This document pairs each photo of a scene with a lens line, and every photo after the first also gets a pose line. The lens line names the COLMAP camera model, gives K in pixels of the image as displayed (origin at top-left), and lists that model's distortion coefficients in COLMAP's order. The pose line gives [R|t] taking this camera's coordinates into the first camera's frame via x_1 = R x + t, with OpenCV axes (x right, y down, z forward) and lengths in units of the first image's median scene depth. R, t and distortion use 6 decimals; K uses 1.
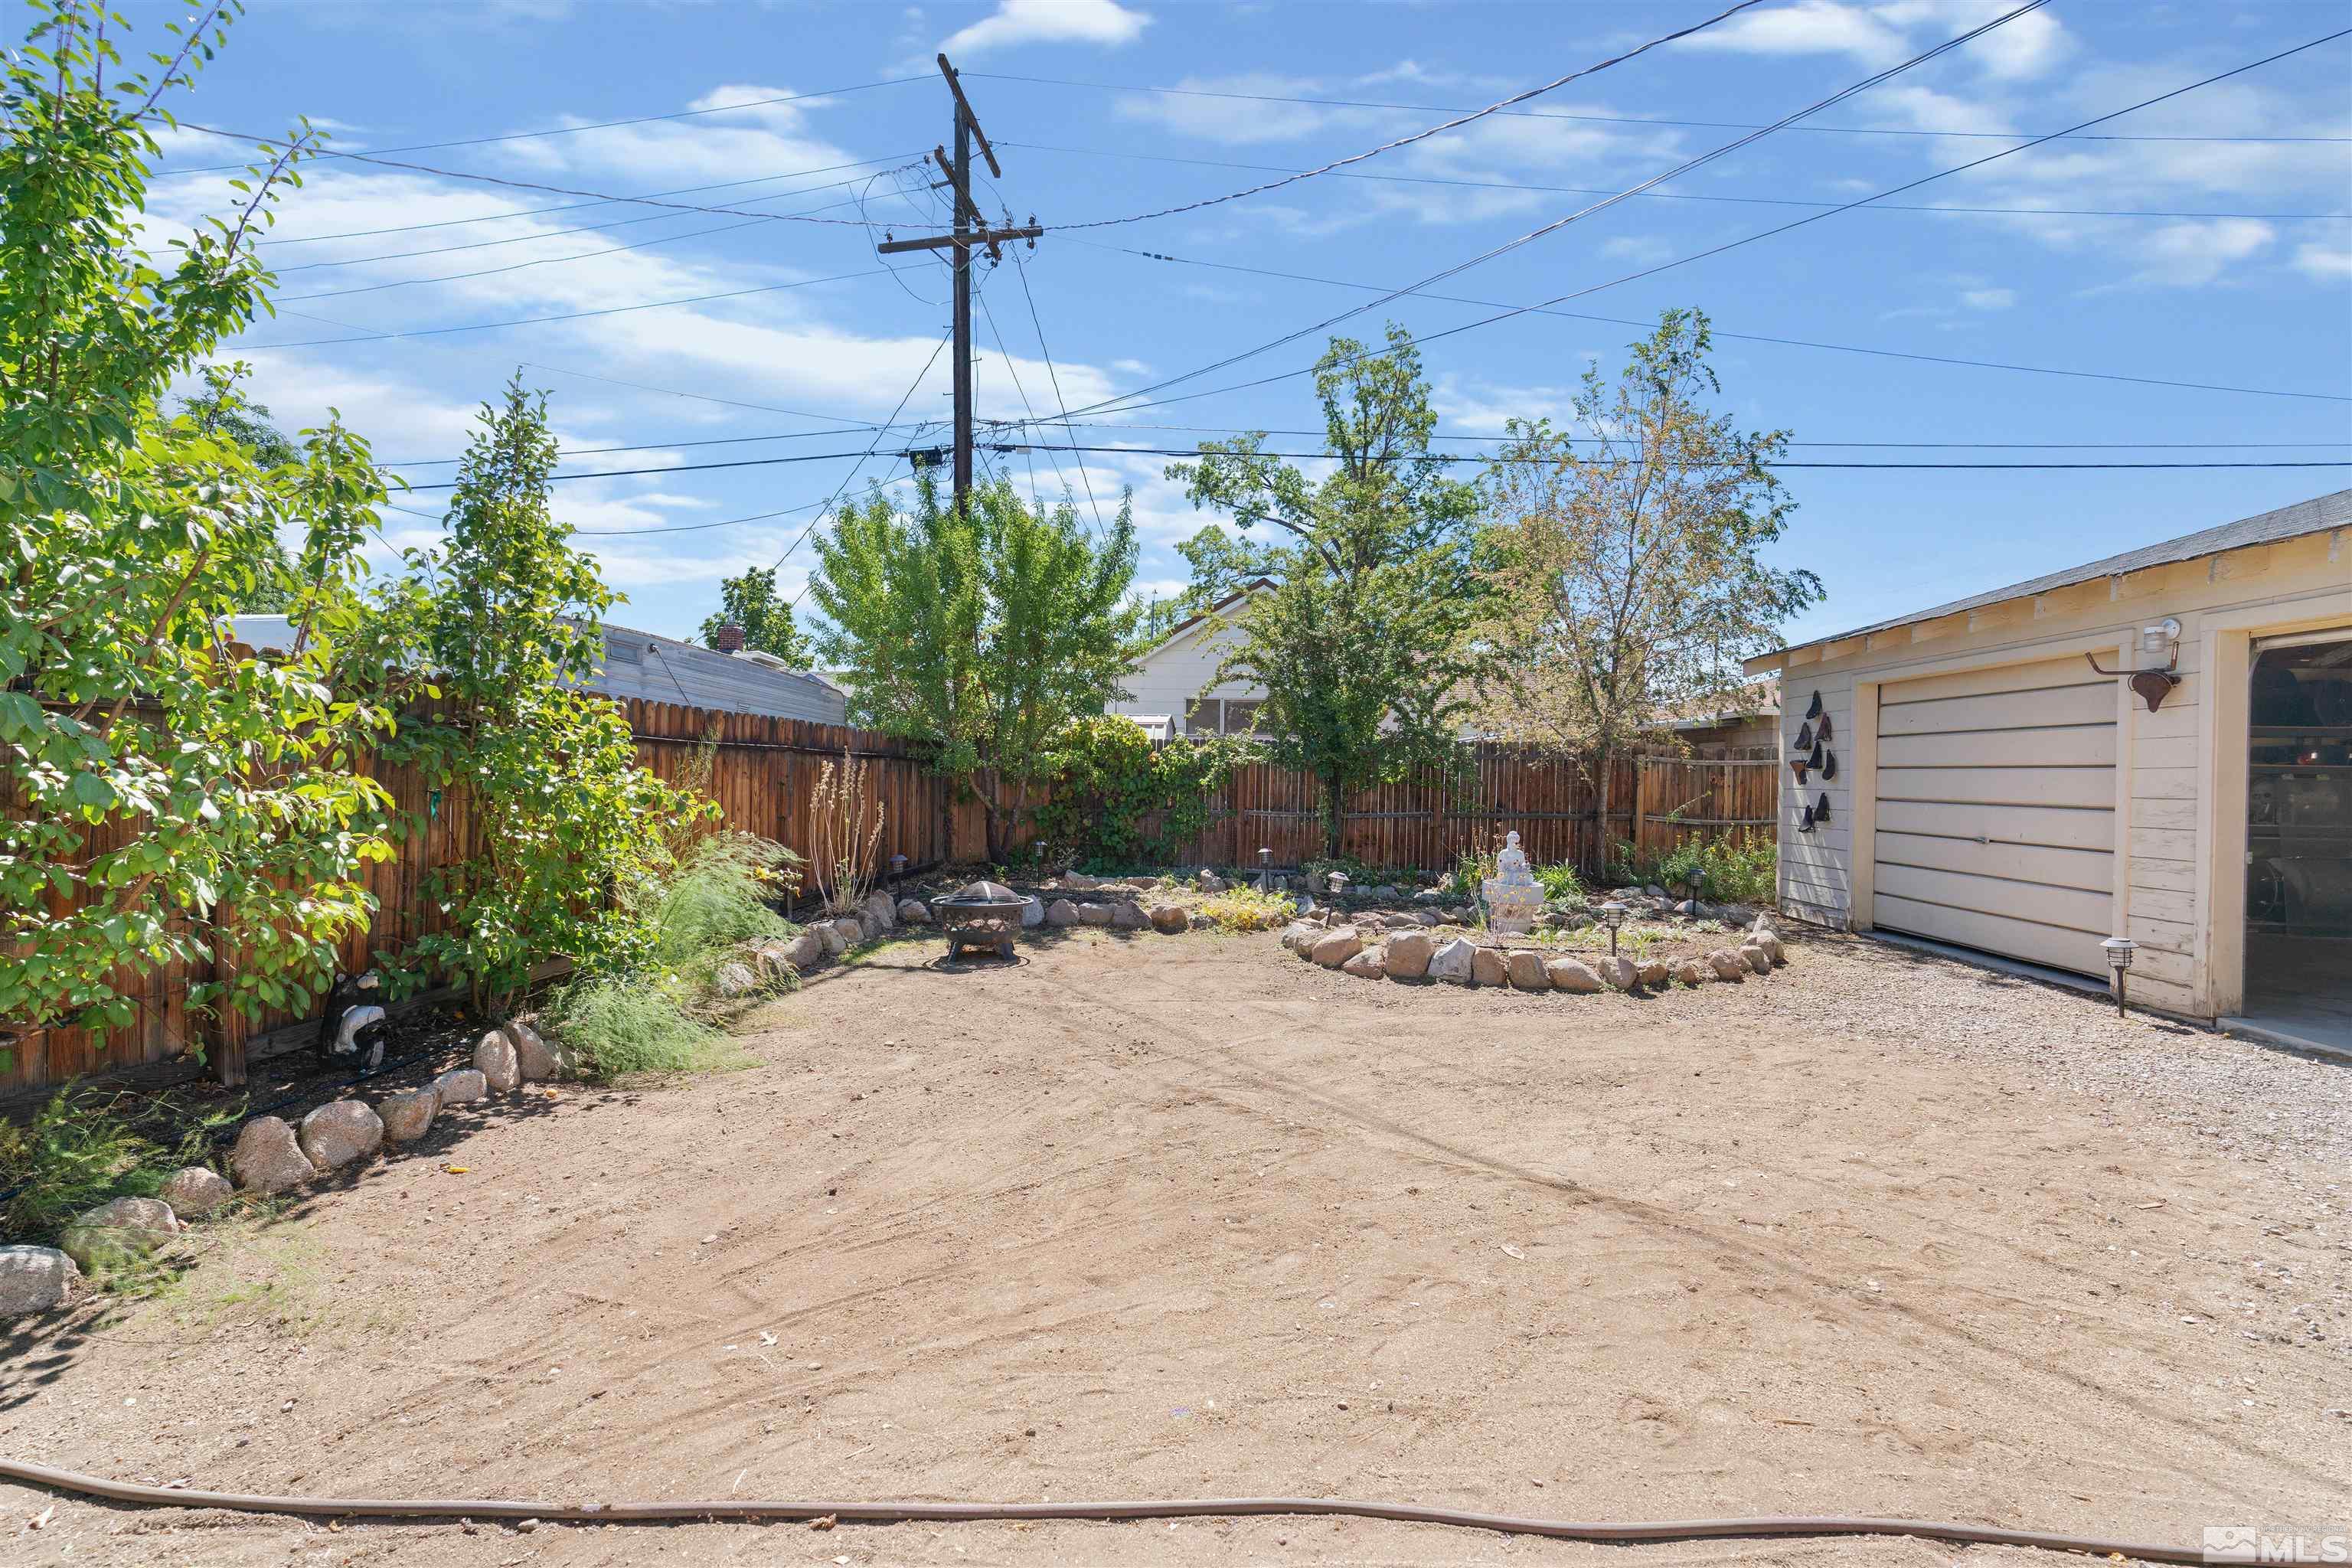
lens RADIAL K [[1070.1, 0, 1176.0], [0, 1070.1, 784.0], [0, 0, 1]] dist [-0.010036, 0.001486]
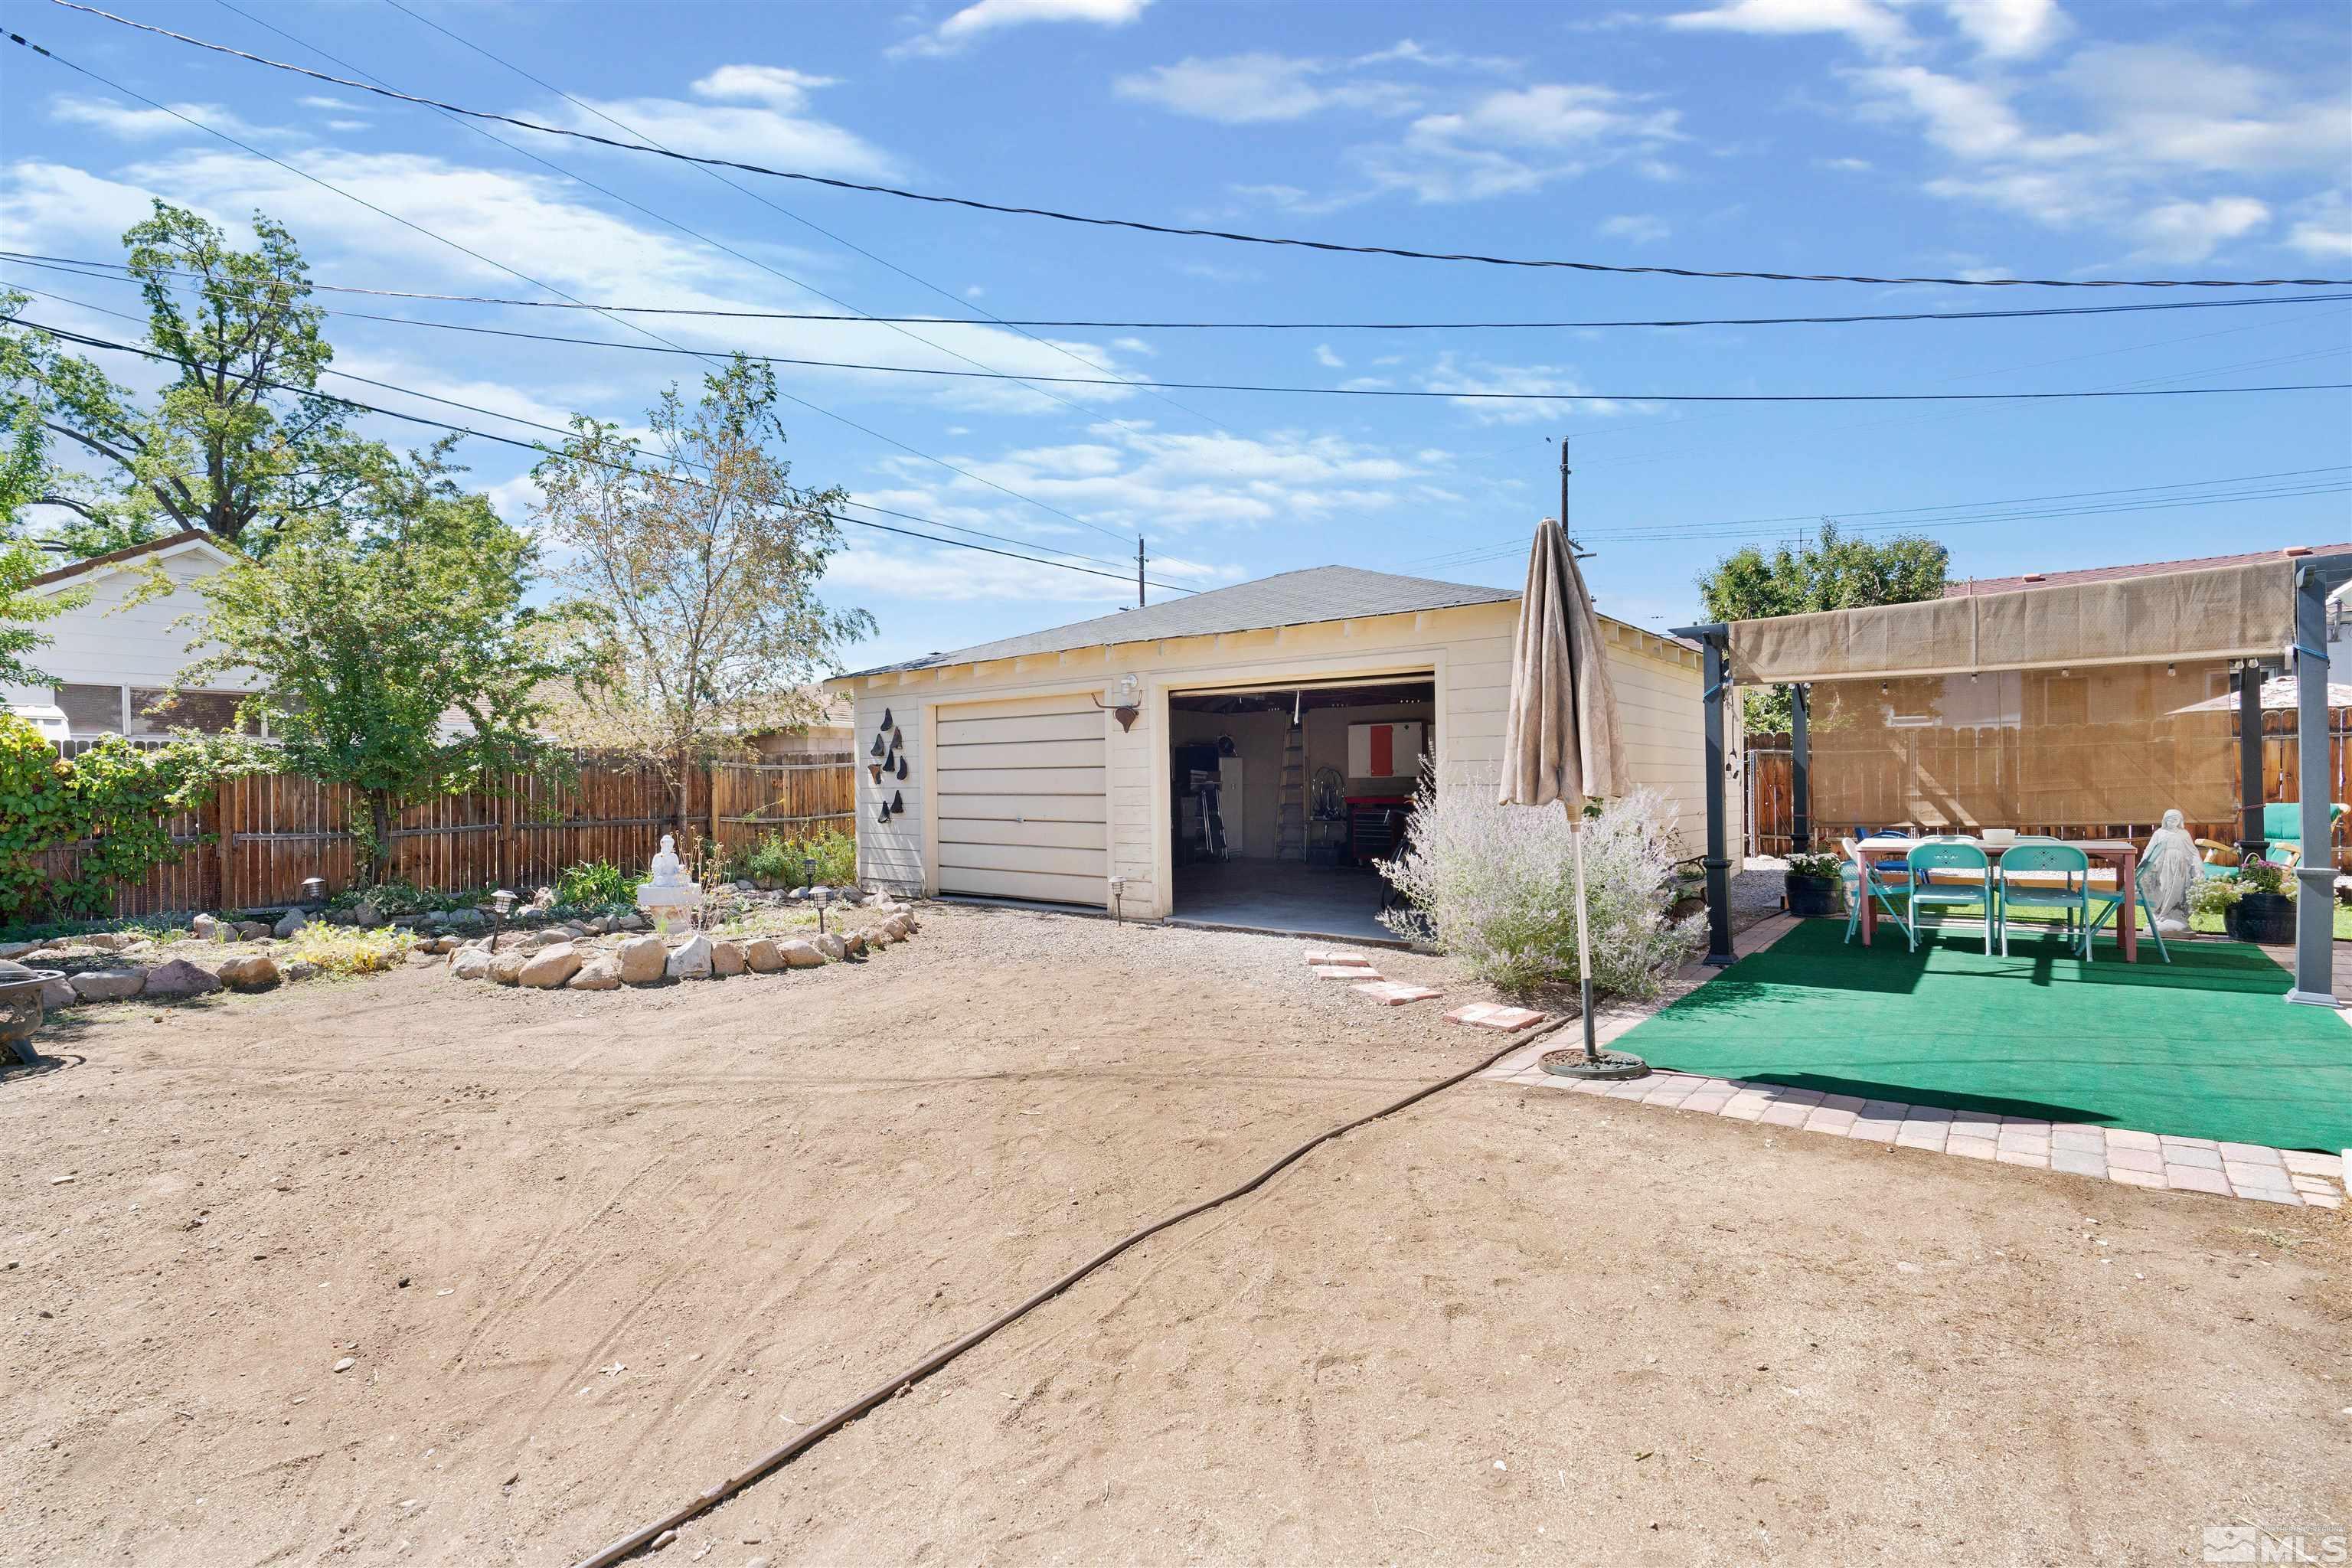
lens RADIAL K [[1070.1, 0, 1176.0], [0, 1070.1, 784.0], [0, 0, 1]] dist [-0.010036, 0.001486]
pose [[0.581130, -0.020605, 0.813550, -0.238883], [0.024927, 0.999661, 0.007513, -0.000701], [-0.813429, 0.015914, 0.581447, 0.004674]]
